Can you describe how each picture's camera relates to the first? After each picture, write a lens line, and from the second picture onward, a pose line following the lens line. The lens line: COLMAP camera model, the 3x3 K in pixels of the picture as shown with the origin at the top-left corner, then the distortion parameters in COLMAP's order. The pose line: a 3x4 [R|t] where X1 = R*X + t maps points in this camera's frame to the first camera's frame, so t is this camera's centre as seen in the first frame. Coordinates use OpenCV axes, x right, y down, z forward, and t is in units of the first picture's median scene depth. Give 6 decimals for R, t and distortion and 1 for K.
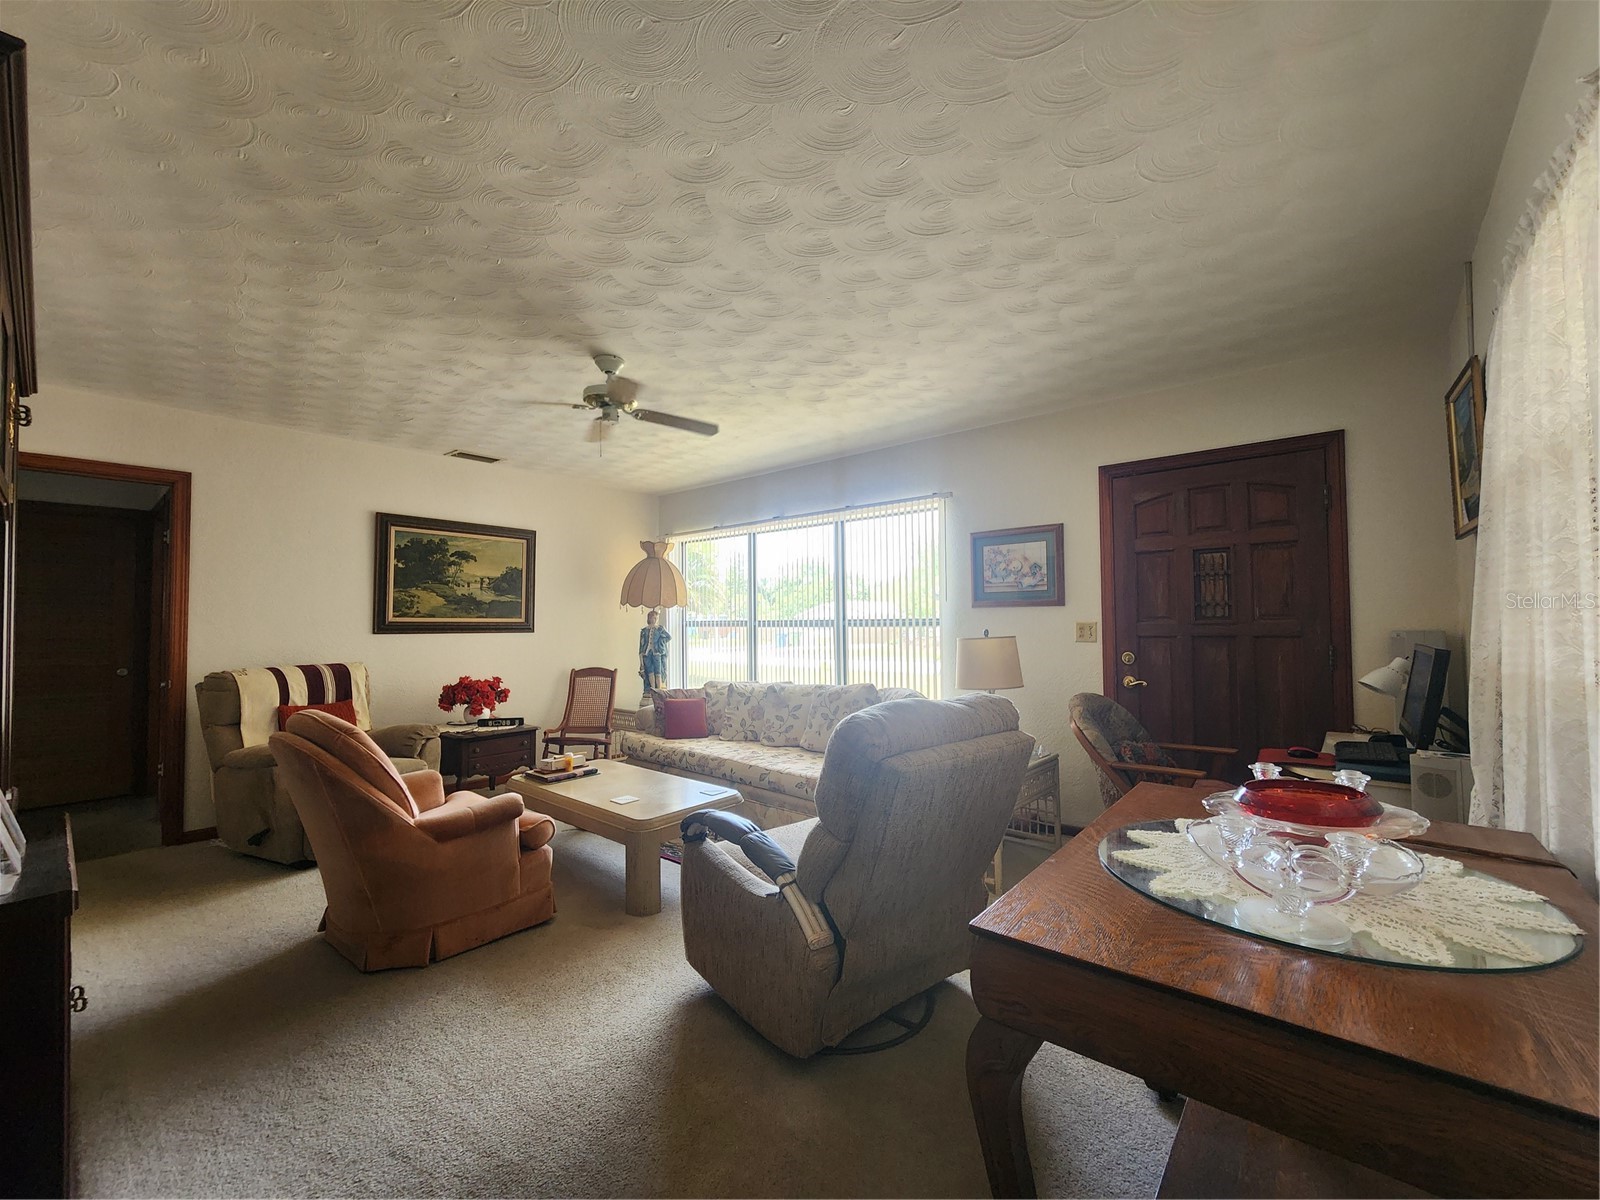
lens RADIAL K [[655.2, 0, 803.7], [0, 655.2, 601.9], [0, 0, 1]] dist [0.000066, -0.000916]
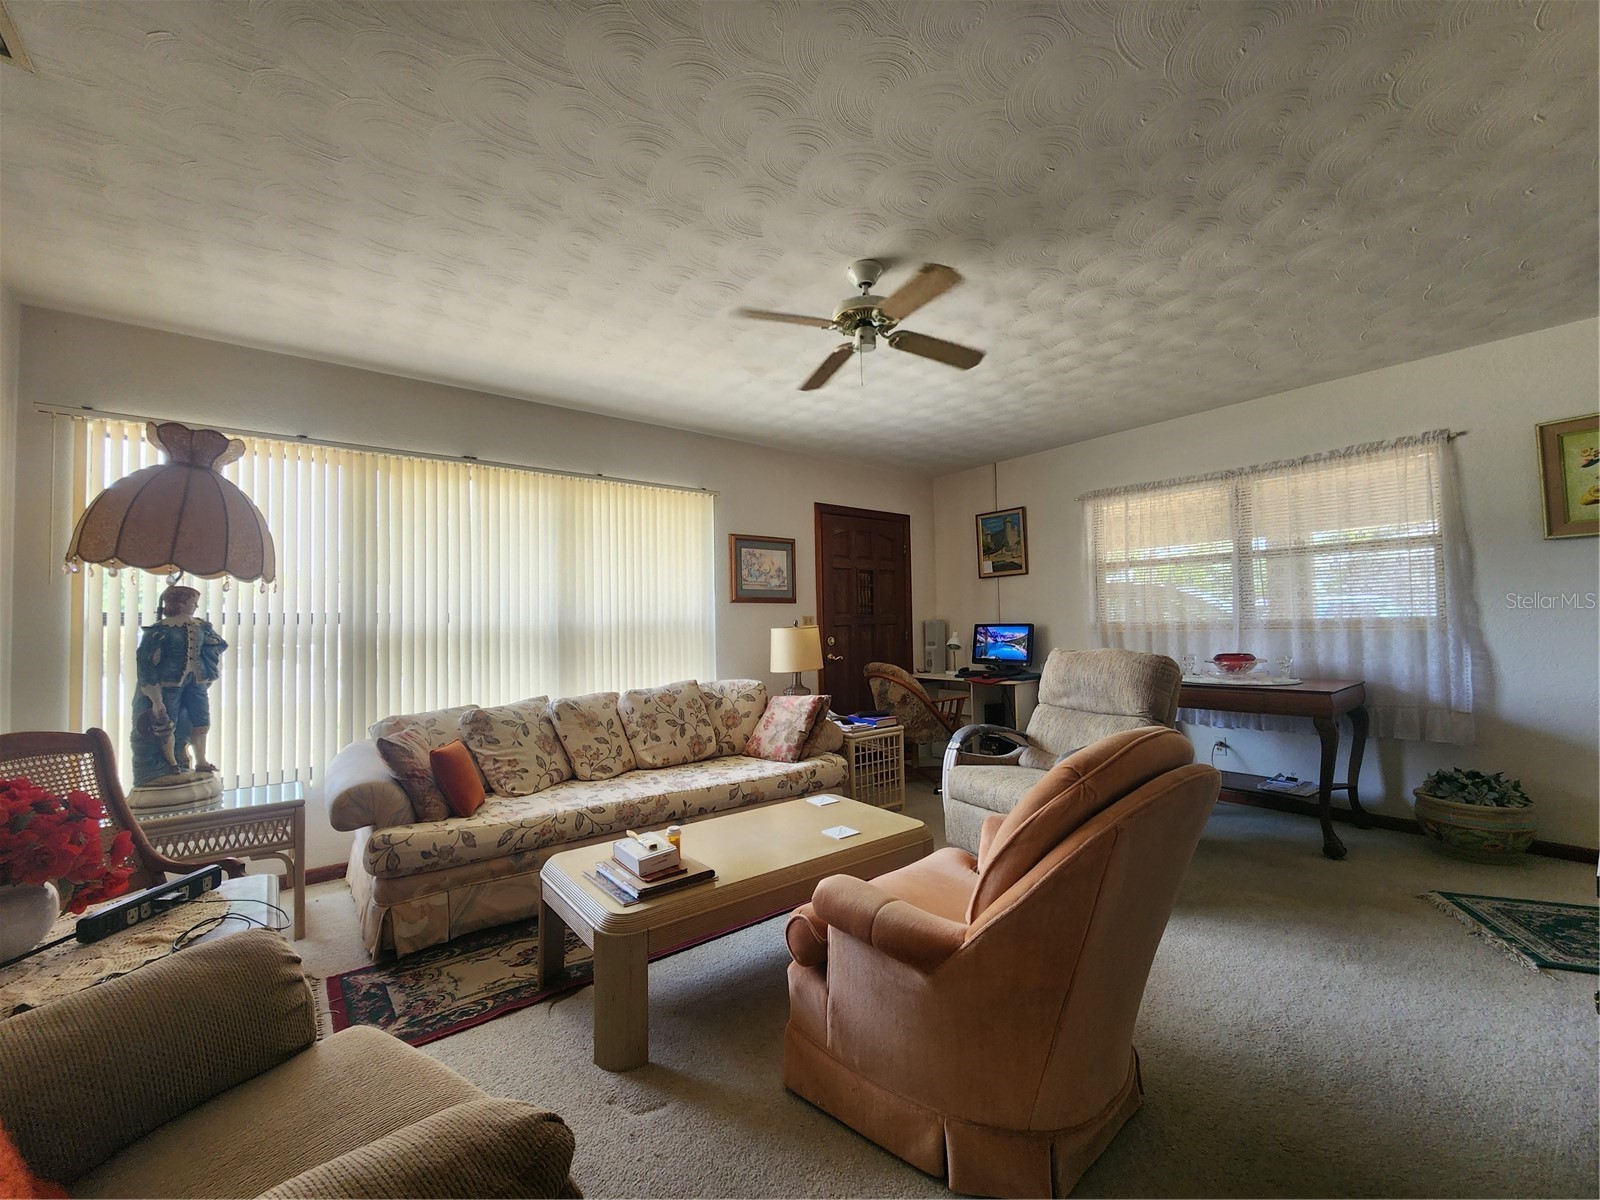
lens RADIAL K [[656.8, 0, 805.1], [0, 656.8, 600.6], [0, 0, 1]] dist [-0.002839, 0.000001]
pose [[0.167689, 0.039556, 0.985046, -0.828302], [-0.015006, 0.999181, -0.037570, 0.047062], [-0.985726, -0.008481, 0.168145, 0.718347]]
